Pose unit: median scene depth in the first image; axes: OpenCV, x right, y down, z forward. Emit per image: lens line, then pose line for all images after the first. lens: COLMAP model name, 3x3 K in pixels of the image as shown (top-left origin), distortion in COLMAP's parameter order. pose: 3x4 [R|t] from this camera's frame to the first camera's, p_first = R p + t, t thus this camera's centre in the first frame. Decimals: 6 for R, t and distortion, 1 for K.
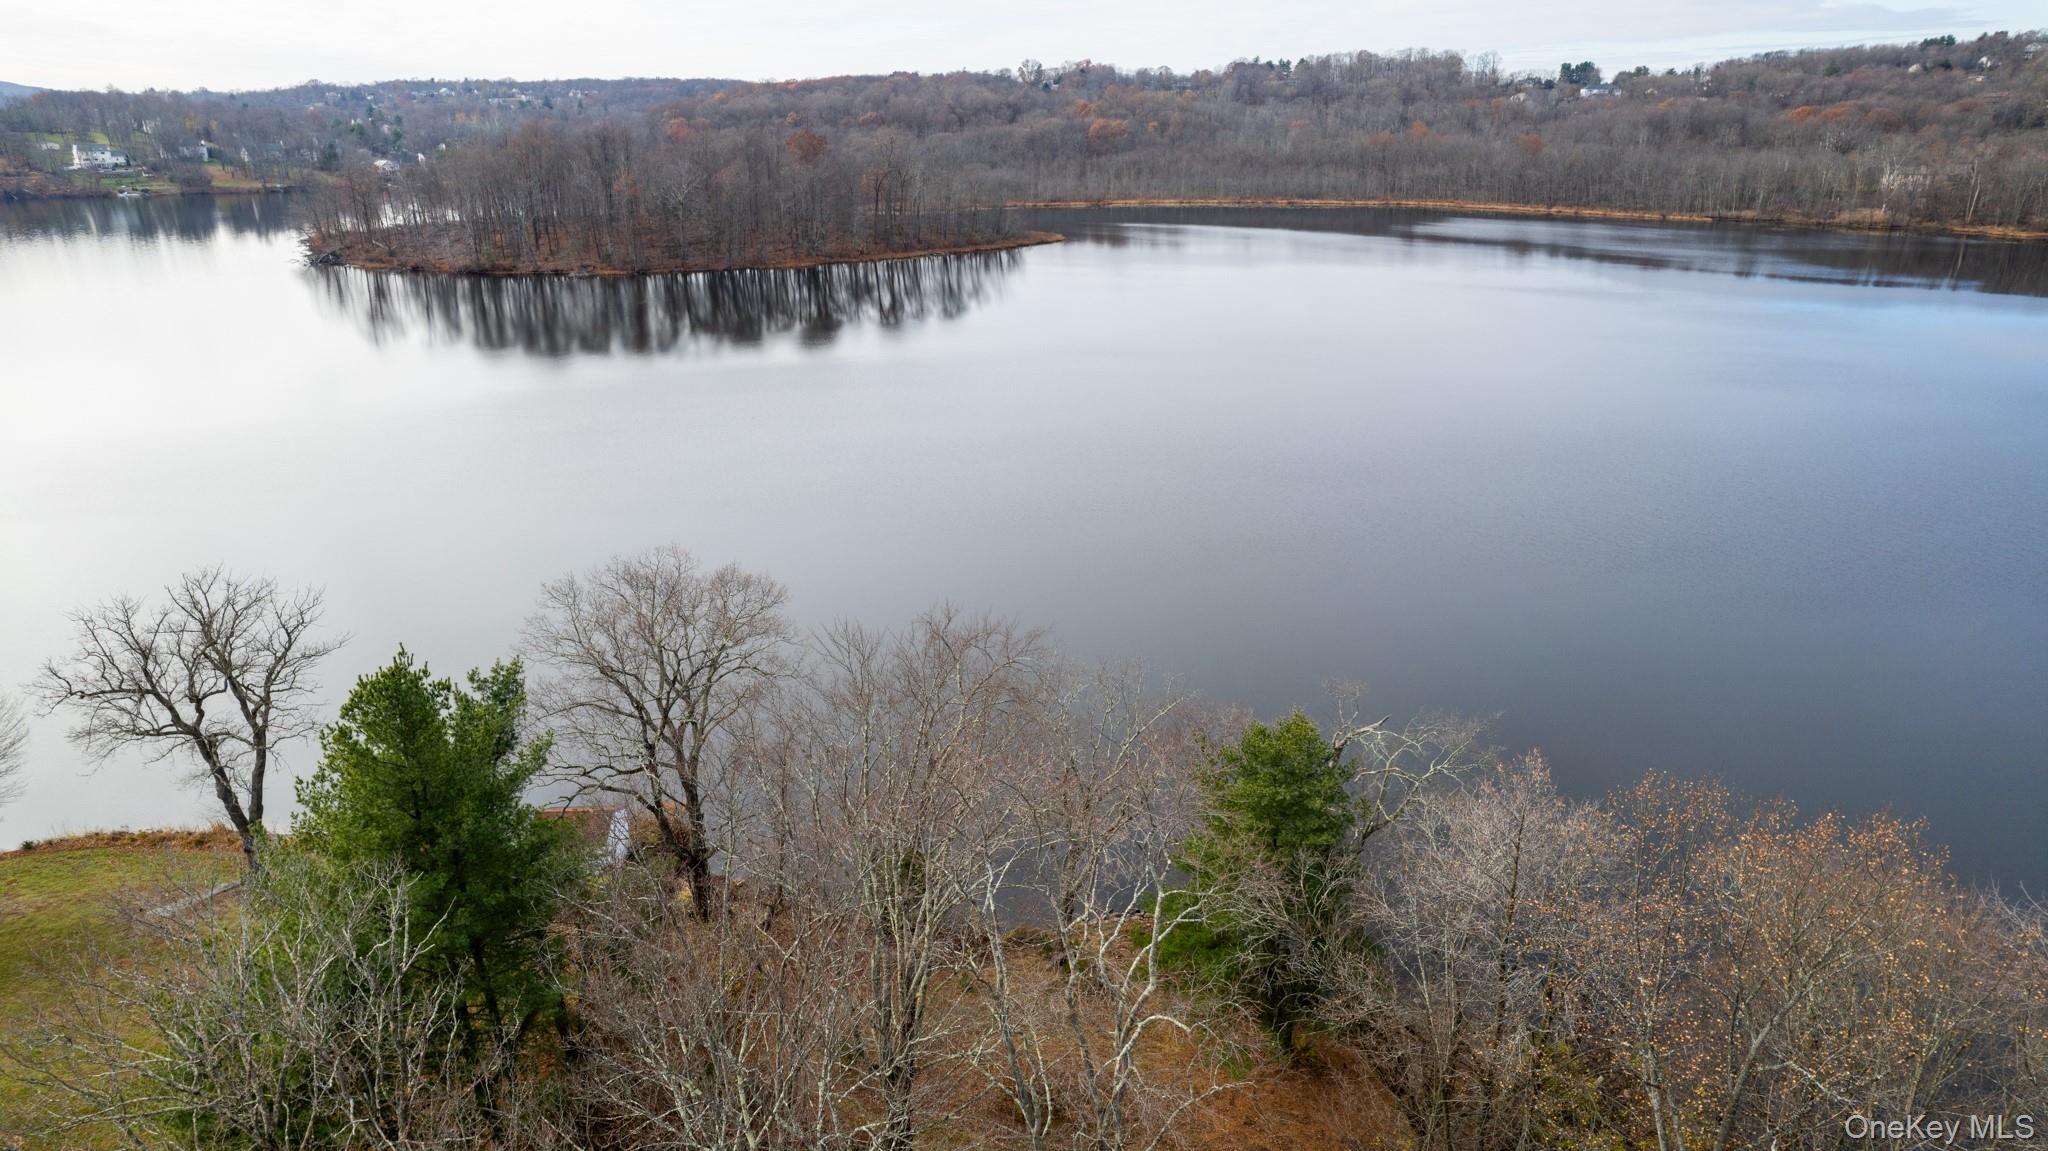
lens RADIAL K [[1321.8, 0, 1018.9], [0, 1321.8, 594.7], [0, 0, 1]] dist [-0.055890, 0.047879]
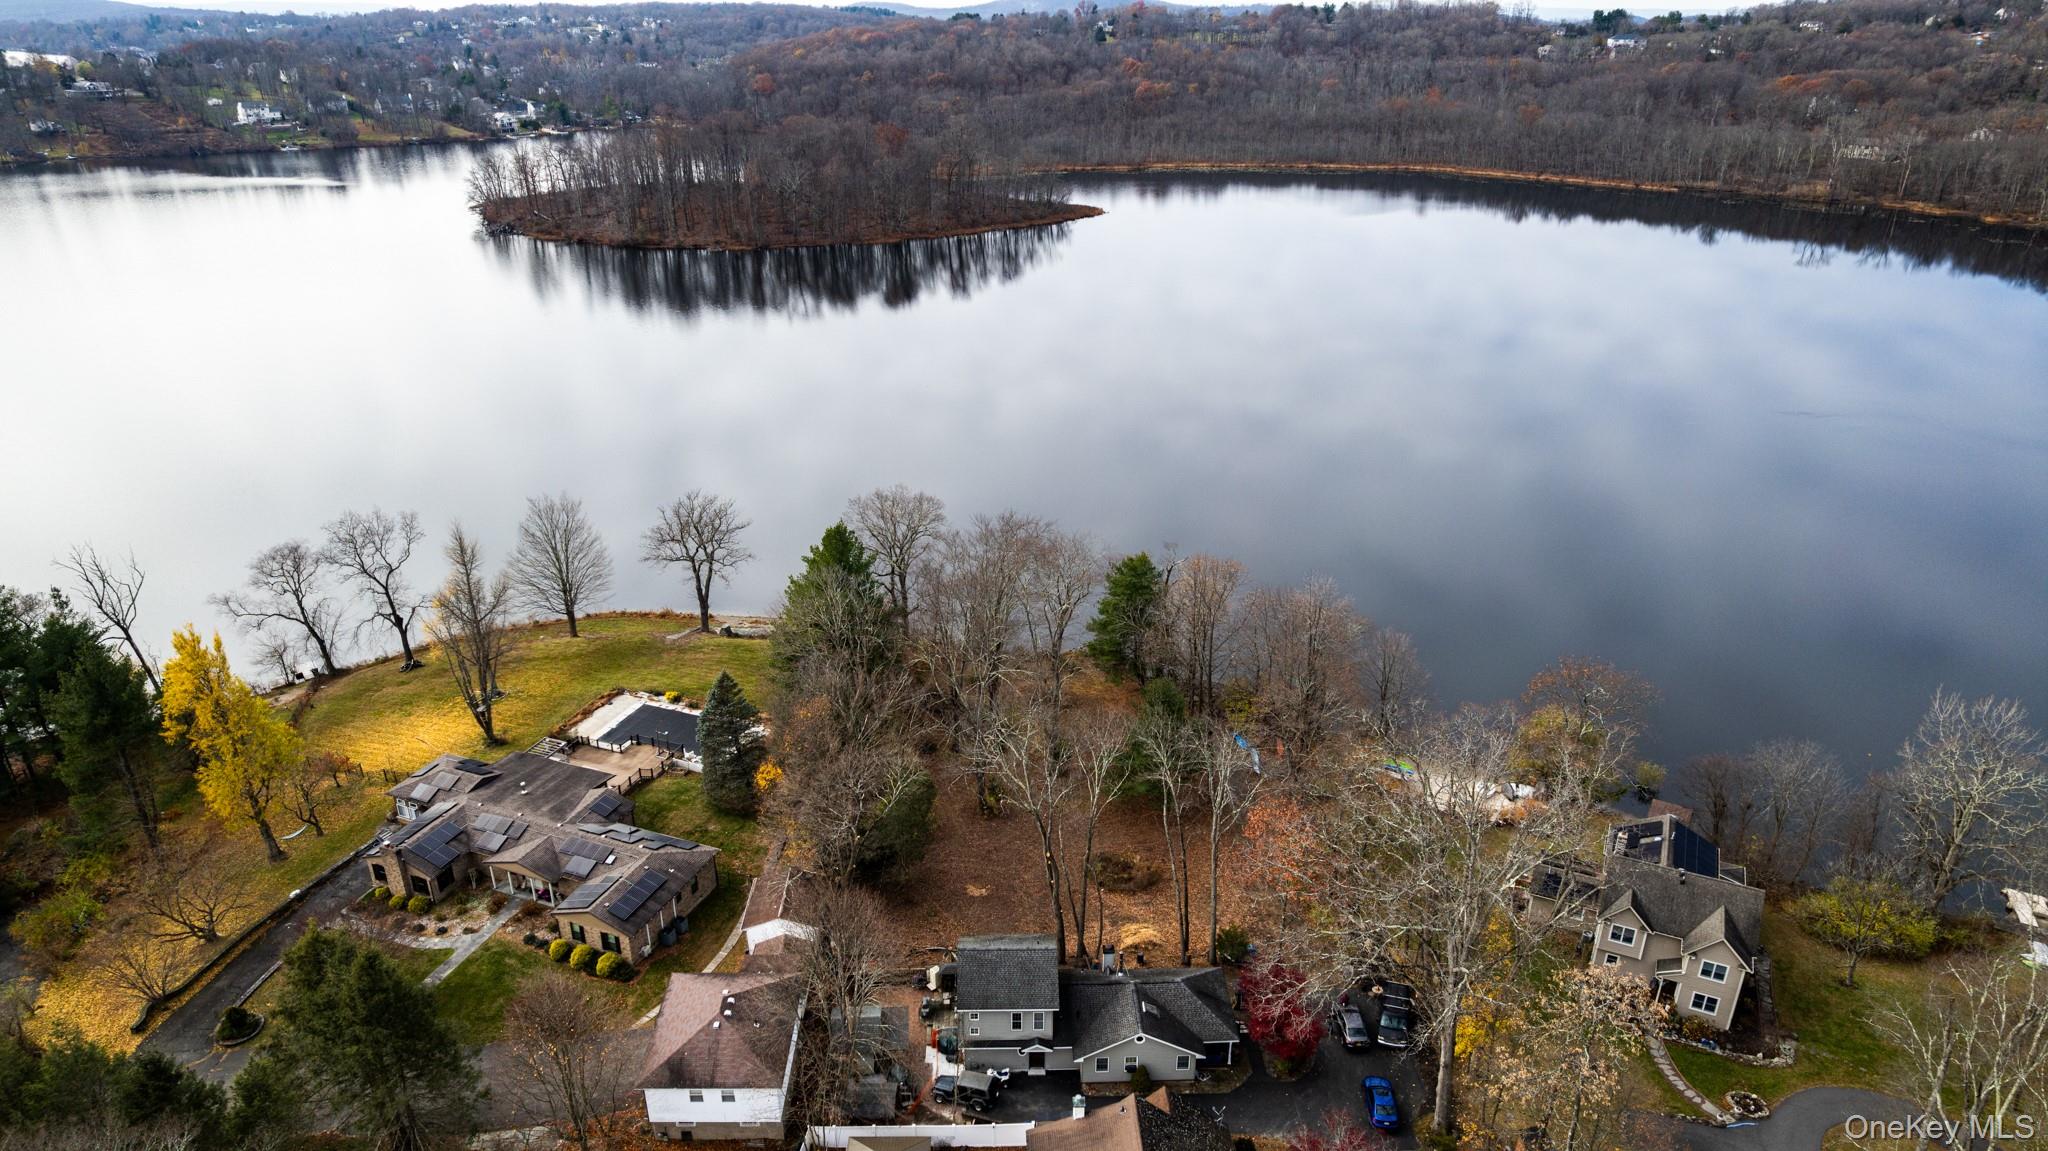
lens RADIAL K [[1321.8, 0, 1031.2], [0, 1321.8, 586.3], [0, 0, 1]] dist [-0.055890, 0.047879]
pose [[0.999442, 0.016895, -0.028828, 0.005900], [-0.015235, 0.998265, 0.056880, 0.001014], [0.029739, -0.056409, 0.997965, -0.156429]]
